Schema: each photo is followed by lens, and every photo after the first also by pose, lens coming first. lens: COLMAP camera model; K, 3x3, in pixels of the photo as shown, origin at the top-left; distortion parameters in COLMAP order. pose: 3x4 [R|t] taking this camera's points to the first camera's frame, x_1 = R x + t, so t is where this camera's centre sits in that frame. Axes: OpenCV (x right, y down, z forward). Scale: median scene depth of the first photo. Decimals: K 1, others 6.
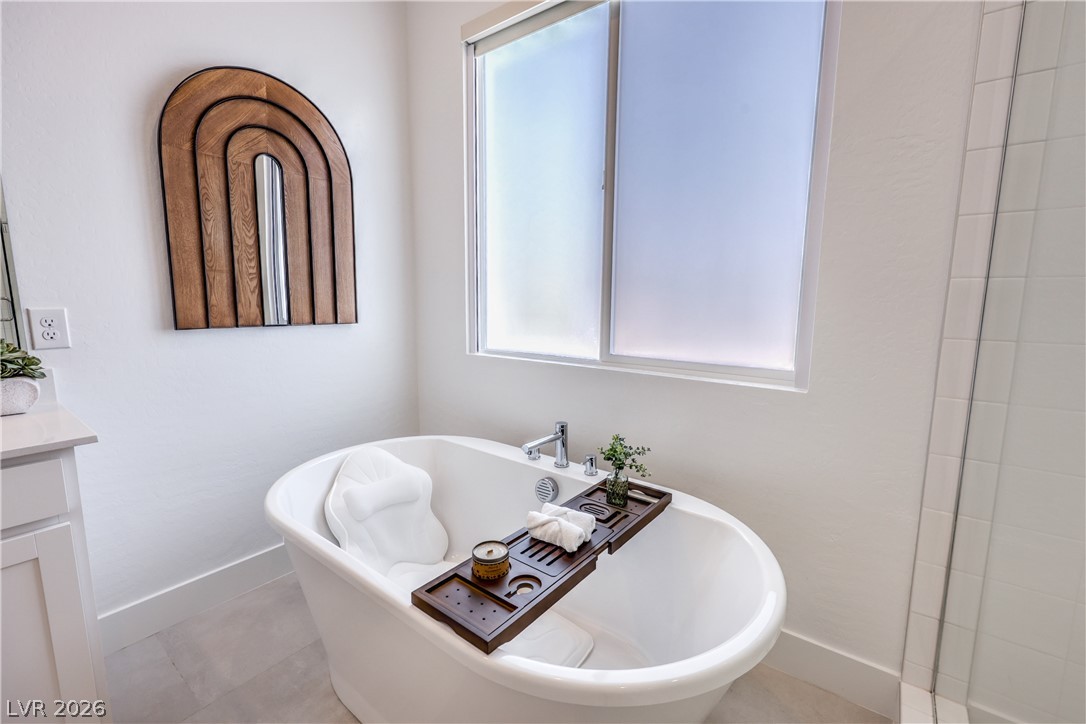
lens RADIAL K [[463.3, 0, 556.5], [0, 463.3, 358.7], [0, 0, 1]] dist [-0.000399, 0.000019]
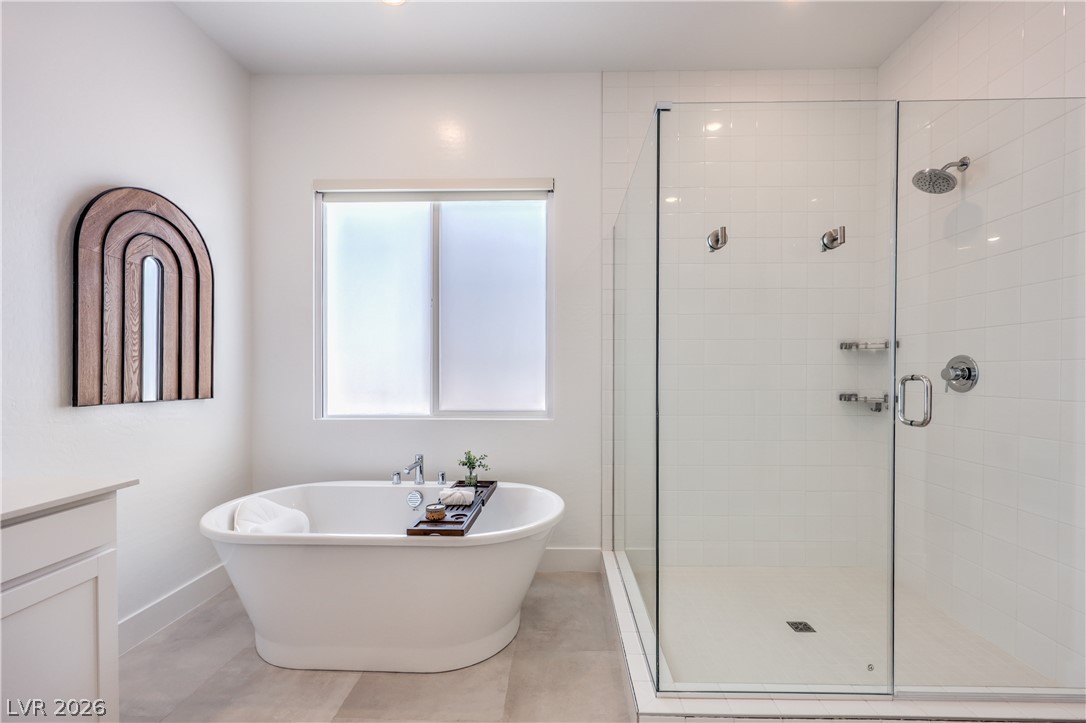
lens RADIAL K [[453.7, 0, 554.8], [0, 453.7, 378.1], [0, 0, 1]] dist [0.000967, 0.000189]
pose [[0.811885, -0.013282, 0.583667, -0.509530], [0.083898, 0.992019, -0.094127, 0.065565], [-0.577758, 0.125389, 0.806519, -0.525020]]
